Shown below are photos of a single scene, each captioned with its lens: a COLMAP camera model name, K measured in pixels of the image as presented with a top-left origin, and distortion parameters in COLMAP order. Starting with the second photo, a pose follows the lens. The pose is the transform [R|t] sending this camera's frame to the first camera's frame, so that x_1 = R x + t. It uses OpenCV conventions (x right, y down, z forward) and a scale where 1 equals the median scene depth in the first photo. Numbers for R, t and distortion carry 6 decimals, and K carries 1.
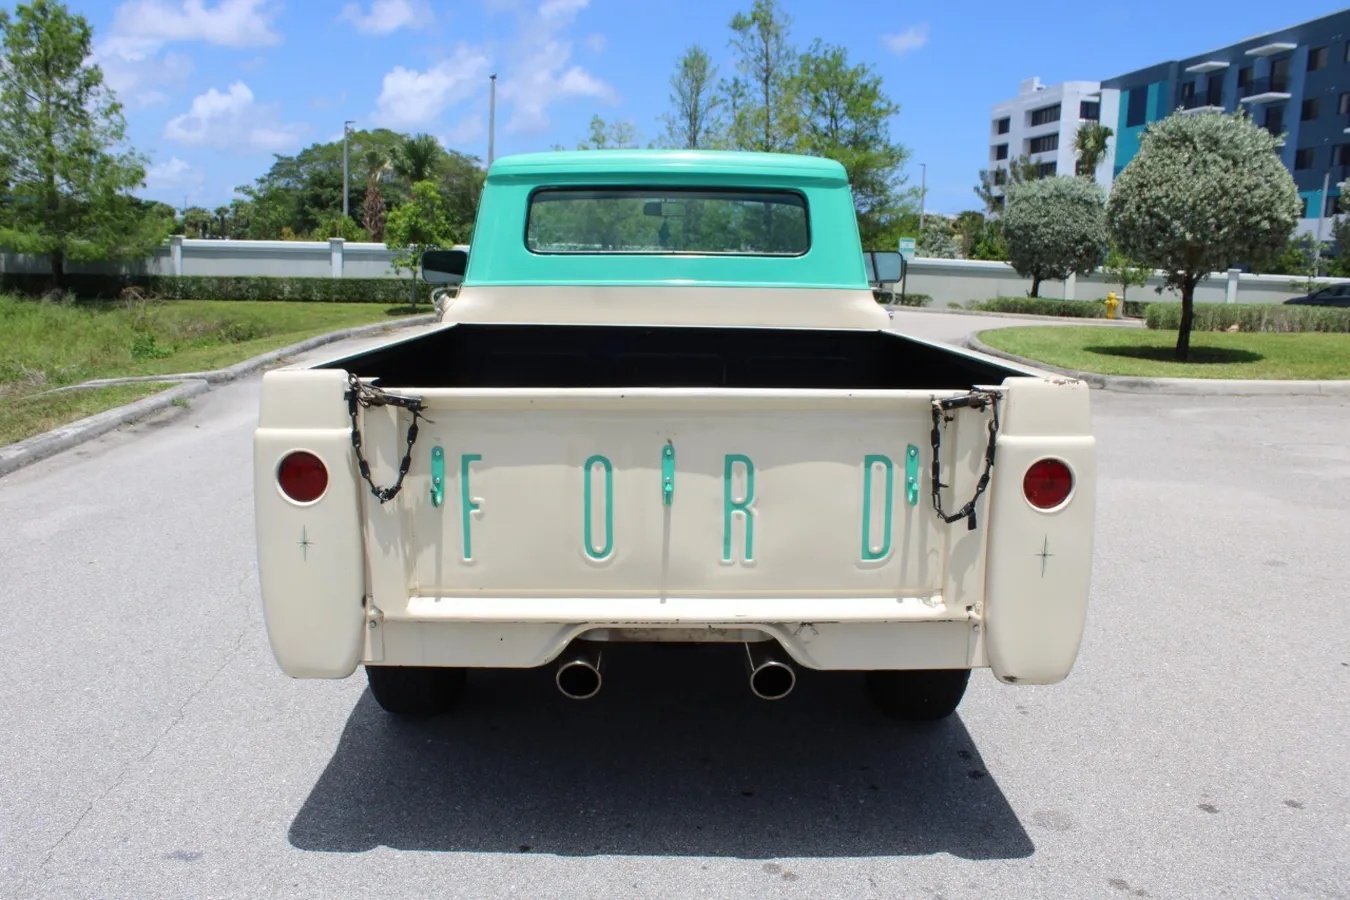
lens RADIAL K [[1096.2, 0, 672.3], [0, 1096.2, 448.9], [0, 0, 1]] dist [-0.133282, 0.093089]
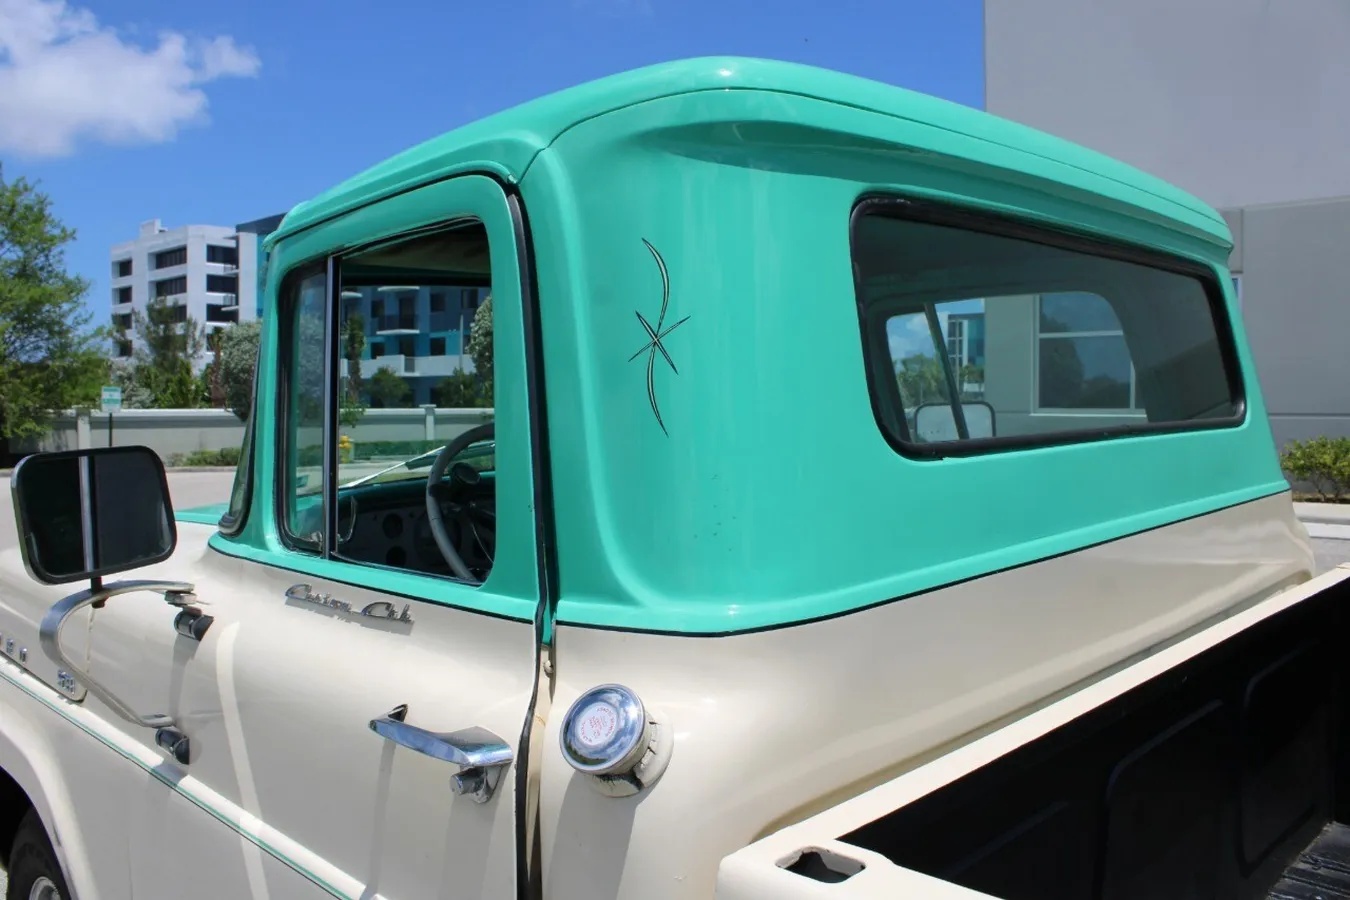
lens RADIAL K [[1096.2, 0, 681.8], [0, 1096.2, 450.7], [0, 0, 1]] dist [-0.133282, 0.093089]
pose [[0.713492, -0.059883, 0.698100, -0.039673], [0.149346, 0.986442, -0.068022, -0.020159], [-0.684562, 0.152792, 0.712762, 0.102079]]
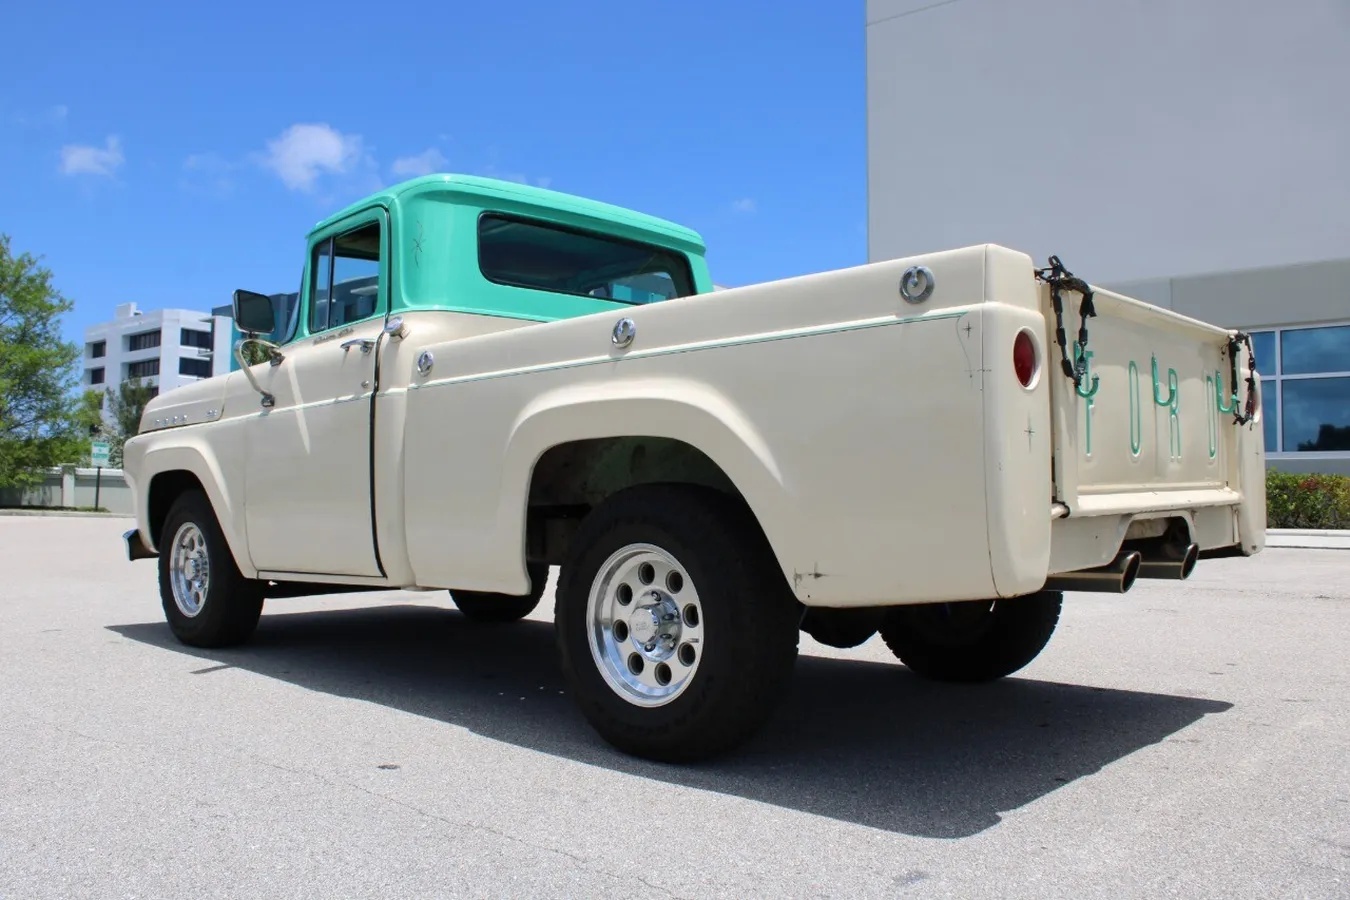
lens RADIAL K [[1096.2, 0, 683.1], [0, 1096.2, 449.2], [0, 0, 1]] dist [-0.133282, 0.093089]
pose [[0.693306, 0.011687, 0.720548, -0.077434], [0.139265, 0.978847, -0.149877, 0.012774], [-0.707058, 0.204258, 0.677014, 0.038299]]
